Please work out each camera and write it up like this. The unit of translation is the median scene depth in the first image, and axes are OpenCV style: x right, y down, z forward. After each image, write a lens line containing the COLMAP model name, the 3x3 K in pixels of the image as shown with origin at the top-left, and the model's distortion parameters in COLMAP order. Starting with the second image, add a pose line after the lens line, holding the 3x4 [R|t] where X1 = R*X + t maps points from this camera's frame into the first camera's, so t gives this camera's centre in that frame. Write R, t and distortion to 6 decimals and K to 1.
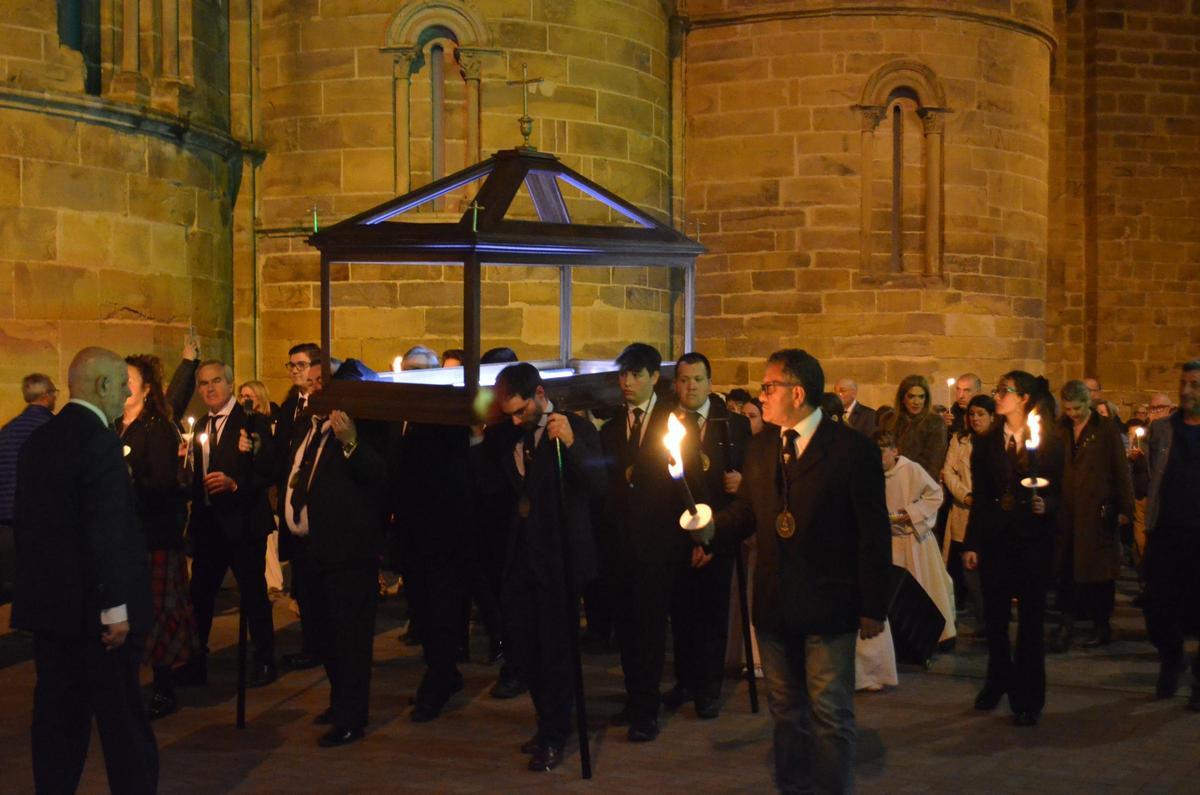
lens RADIAL K [[1542.4, 0, 600.0], [0, 1542.4, 397.5], [0, 0, 1]] dist [-0.040680, 0.020055]
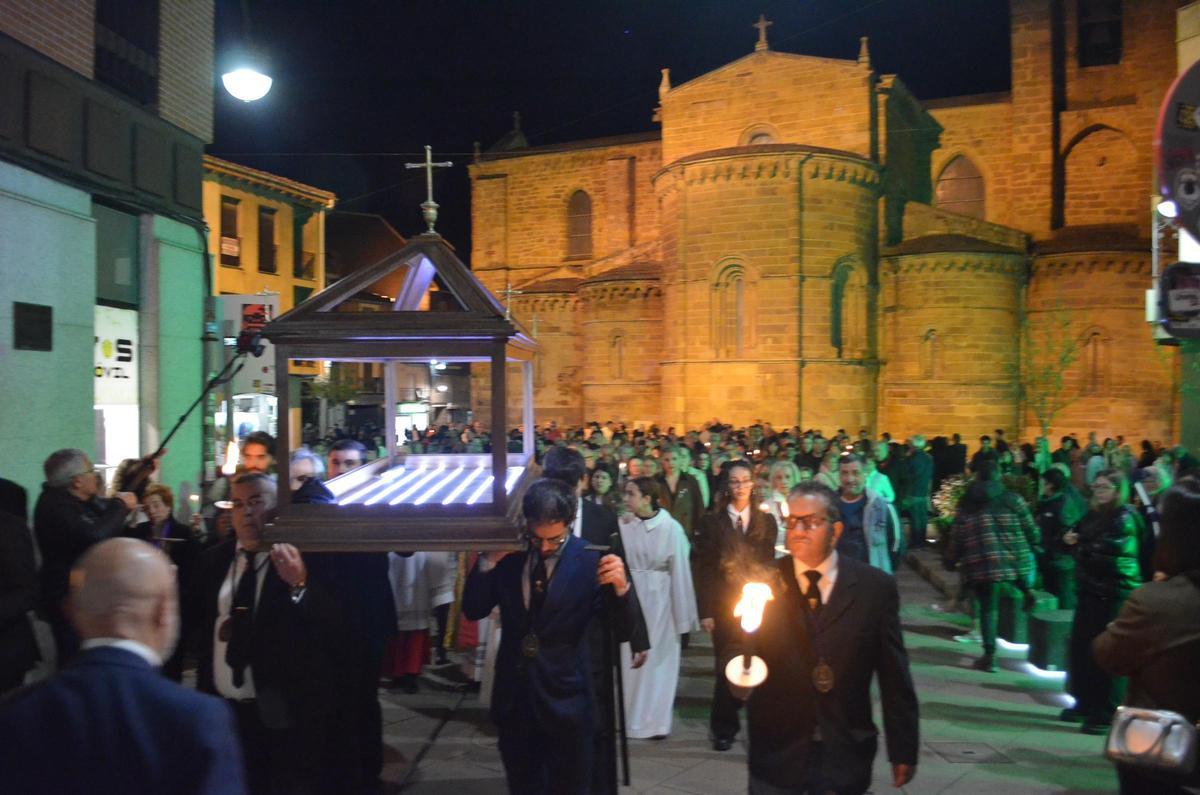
lens RADIAL K [[1053.0, 0, 600.0], [0, 1053.0, 397.5], [0, 0, 1]] dist [-0.055602, 0.004839]
pose [[0.826907, 0.012755, -0.562194, 0.635718], [-0.015211, 0.999884, 0.000312, -0.065268], [0.562133, 0.008294, 0.827005, -1.486812]]
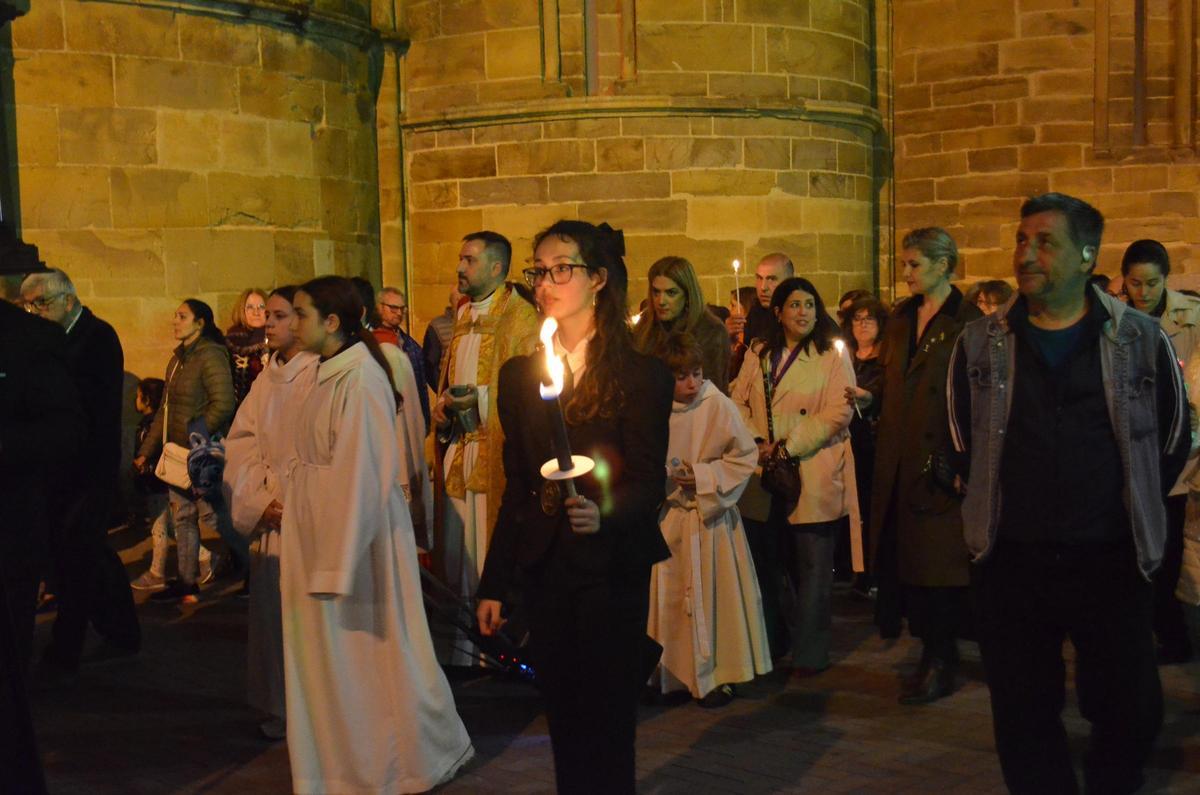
lens RADIAL K [[1542.4, 0, 600.0], [0, 1542.4, 397.5], [0, 0, 1]] dist [-0.040680, 0.020055]
pose [[0.979630, -0.009228, -0.200598, 0.078824], [0.021685, 0.997963, 0.059992, 0.001955], [0.199636, -0.063120, 0.977835, 0.106273]]
